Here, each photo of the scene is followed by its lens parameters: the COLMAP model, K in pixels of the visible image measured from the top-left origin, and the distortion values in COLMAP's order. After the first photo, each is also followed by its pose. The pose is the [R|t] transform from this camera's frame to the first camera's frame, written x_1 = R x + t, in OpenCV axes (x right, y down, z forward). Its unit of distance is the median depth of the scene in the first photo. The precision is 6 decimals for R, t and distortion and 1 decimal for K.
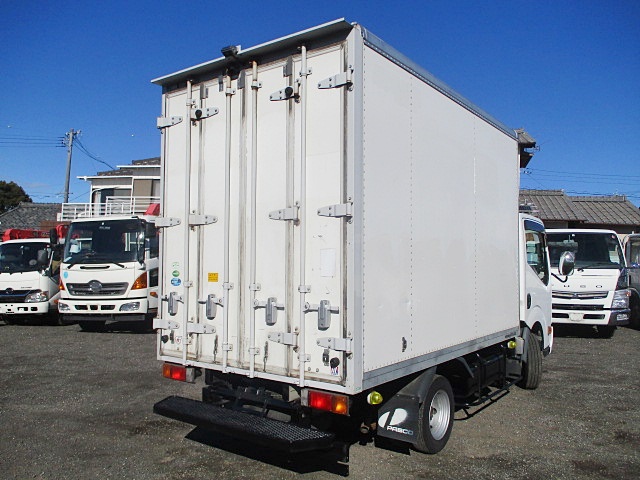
lens RADIAL K [[538.6, 0, 320.0], [0, 538.6, 240.0], [0, 0, 1]] dist [-0.009014, -0.005270]
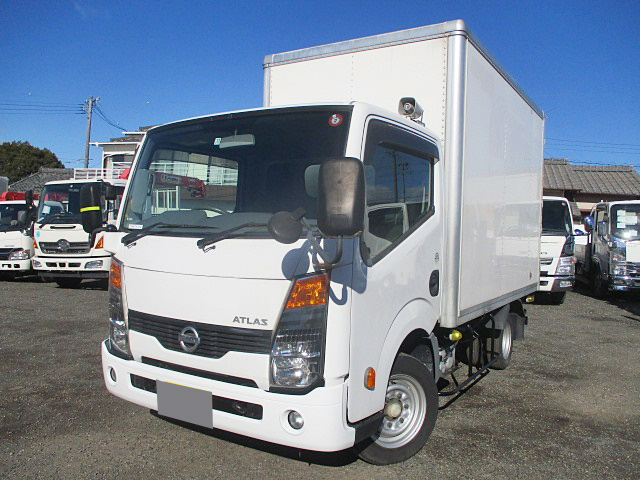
lens RADIAL K [[538.6, 0, 320.0], [0, 538.6, 240.0], [0, 0, 1]] dist [-0.009014, -0.005270]
pose [[0.997964, 0.016026, -0.061728, 0.149477], [-0.012444, 0.998241, 0.057970, 0.007879], [0.062548, -0.057084, 0.996408, -0.026753]]
